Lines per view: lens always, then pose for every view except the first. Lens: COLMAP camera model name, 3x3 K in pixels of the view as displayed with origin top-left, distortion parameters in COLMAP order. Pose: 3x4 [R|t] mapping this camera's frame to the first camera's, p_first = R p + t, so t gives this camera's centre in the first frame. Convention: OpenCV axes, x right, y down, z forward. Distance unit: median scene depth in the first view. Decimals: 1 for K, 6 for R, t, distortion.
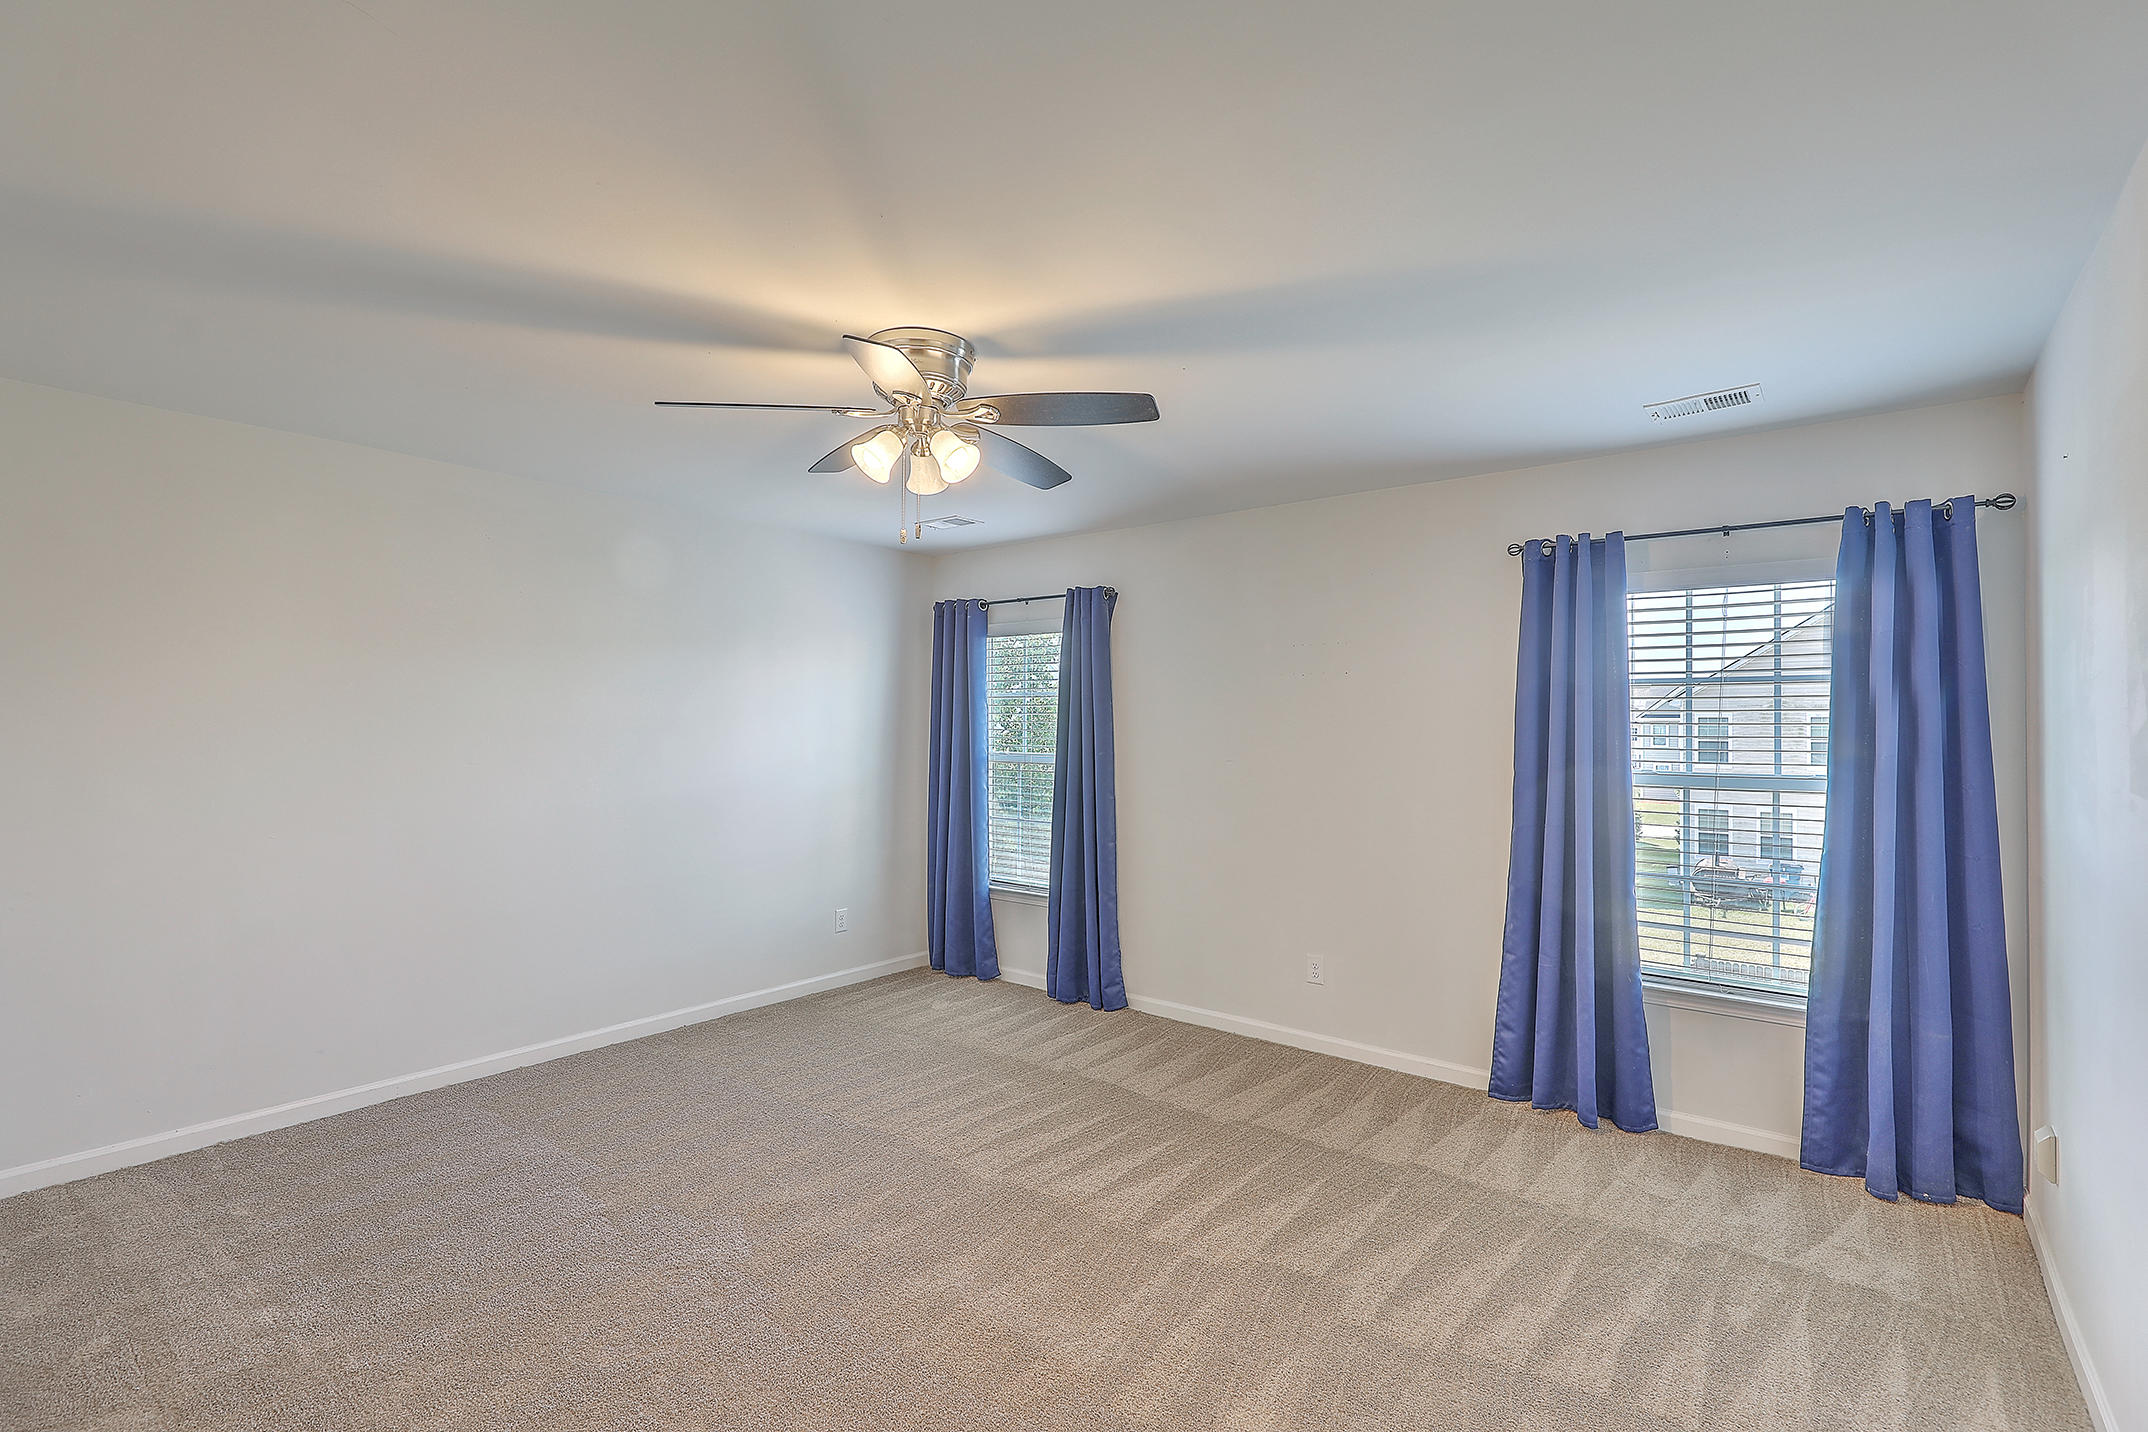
lens RADIAL K [[980.9, 0, 1074.0], [0, 980.9, 716.0], [0, 0, 1]] dist [-0.025527, 0.000095]
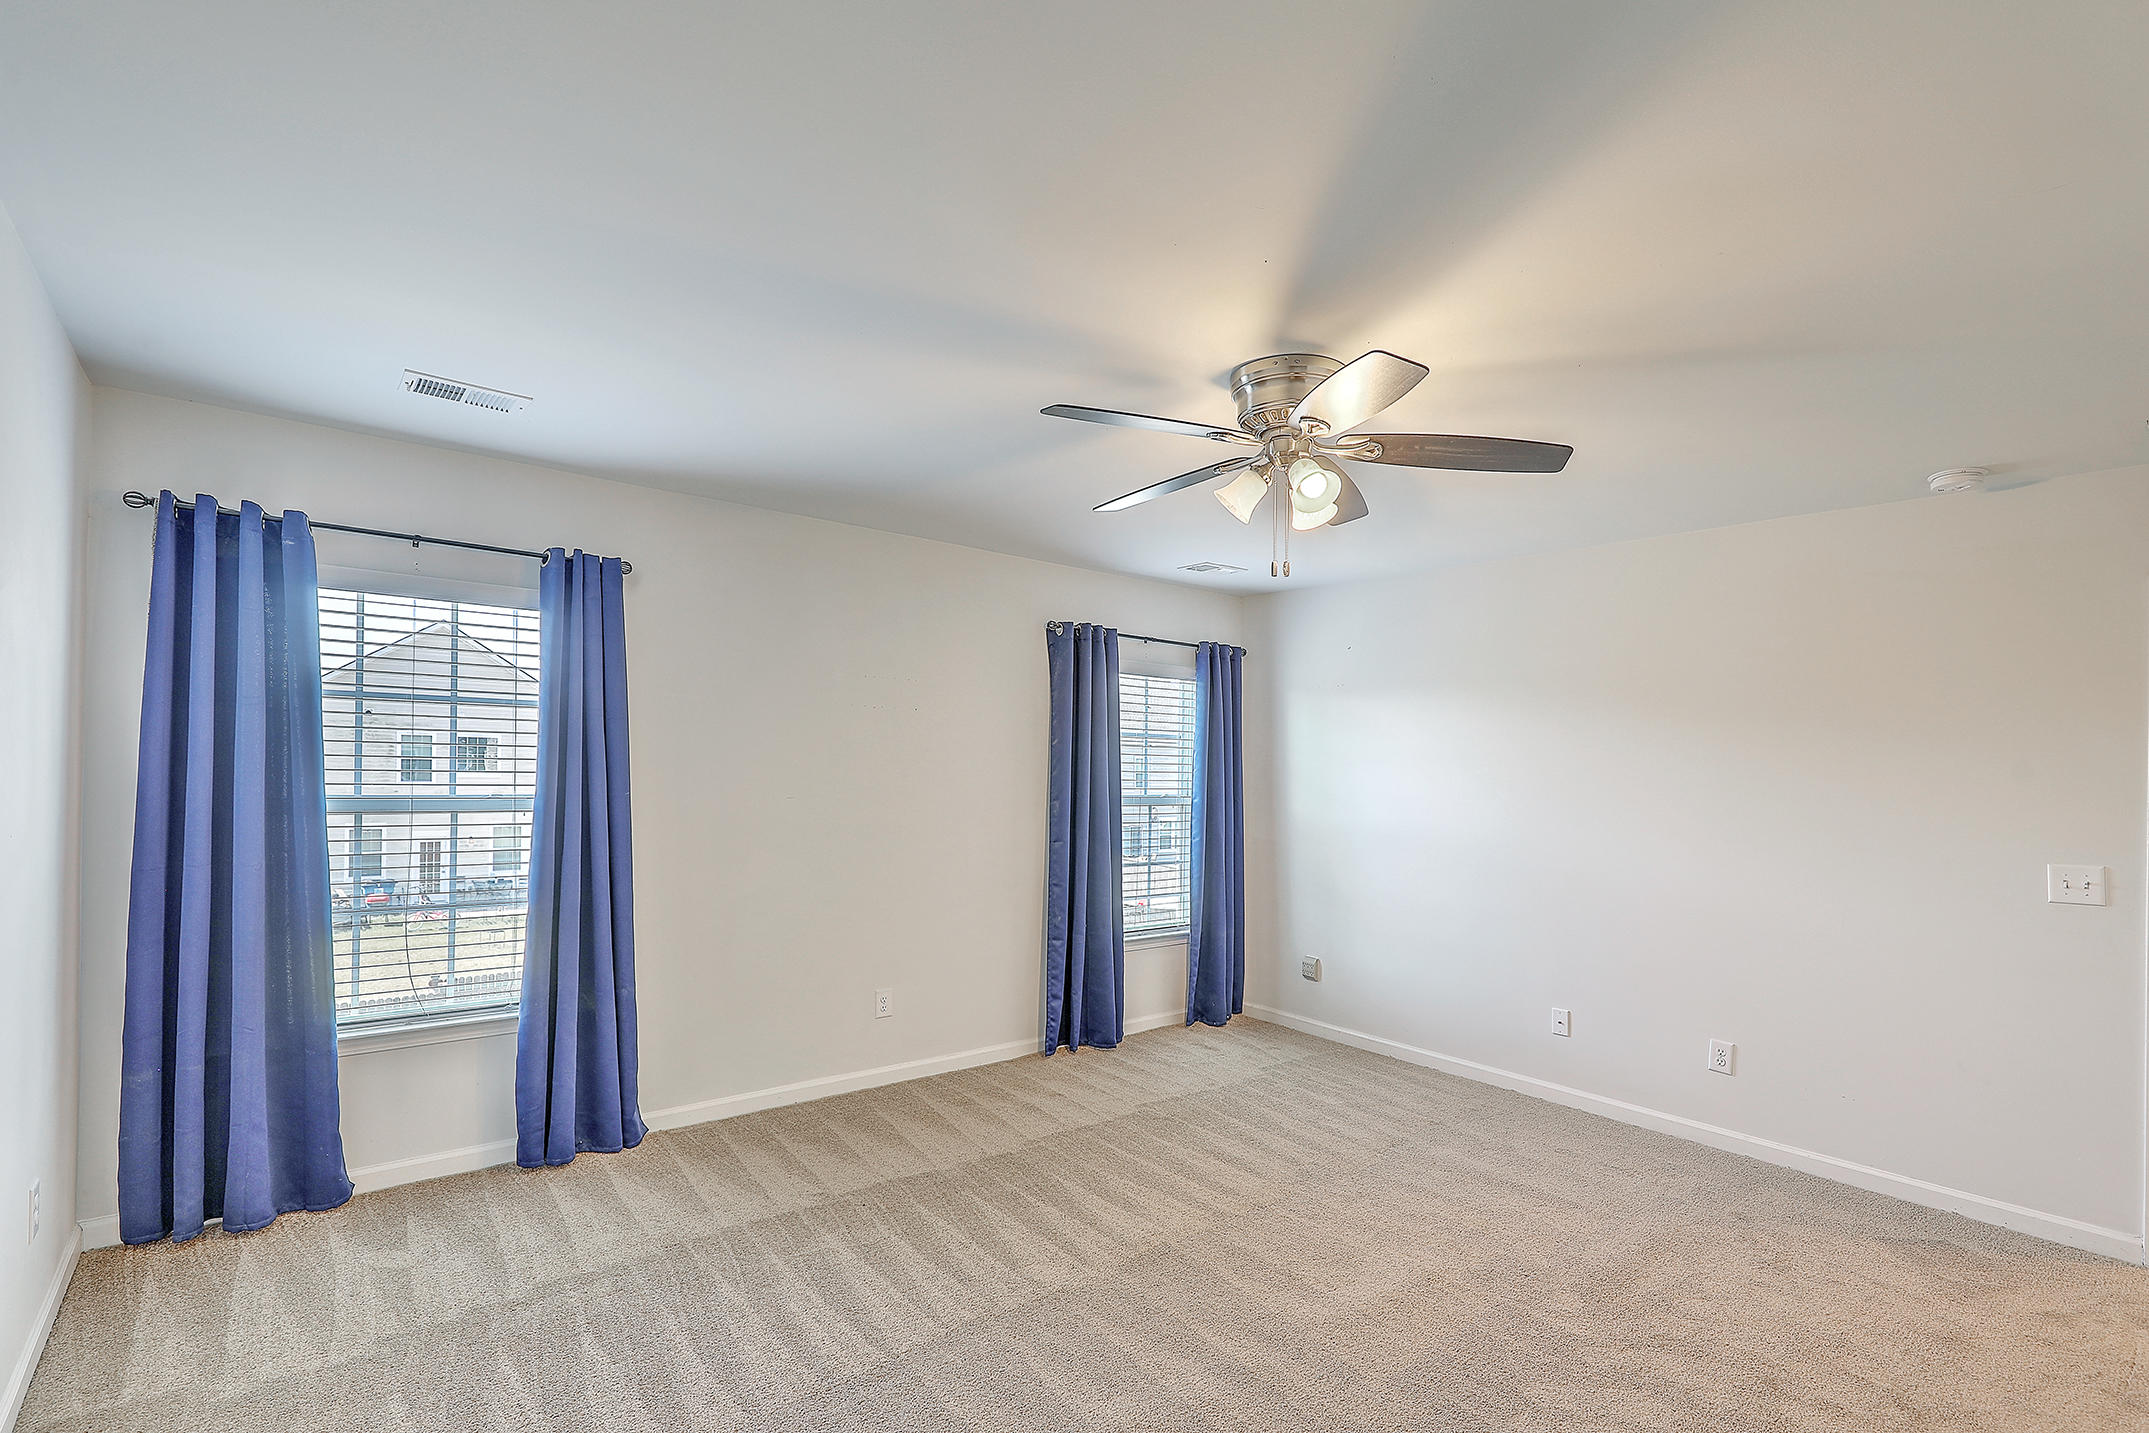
lens RADIAL K [[953.8, 0, 1138.8], [0, 953.8, 769.9], [0, 0, 1]] dist [0.032590, -0.000121]
pose [[0.196346, -0.002630, 0.980531, -0.599319], [-0.034329, 0.999365, 0.009554, 0.002522], [-0.979934, -0.035536, 0.196131, 0.508246]]
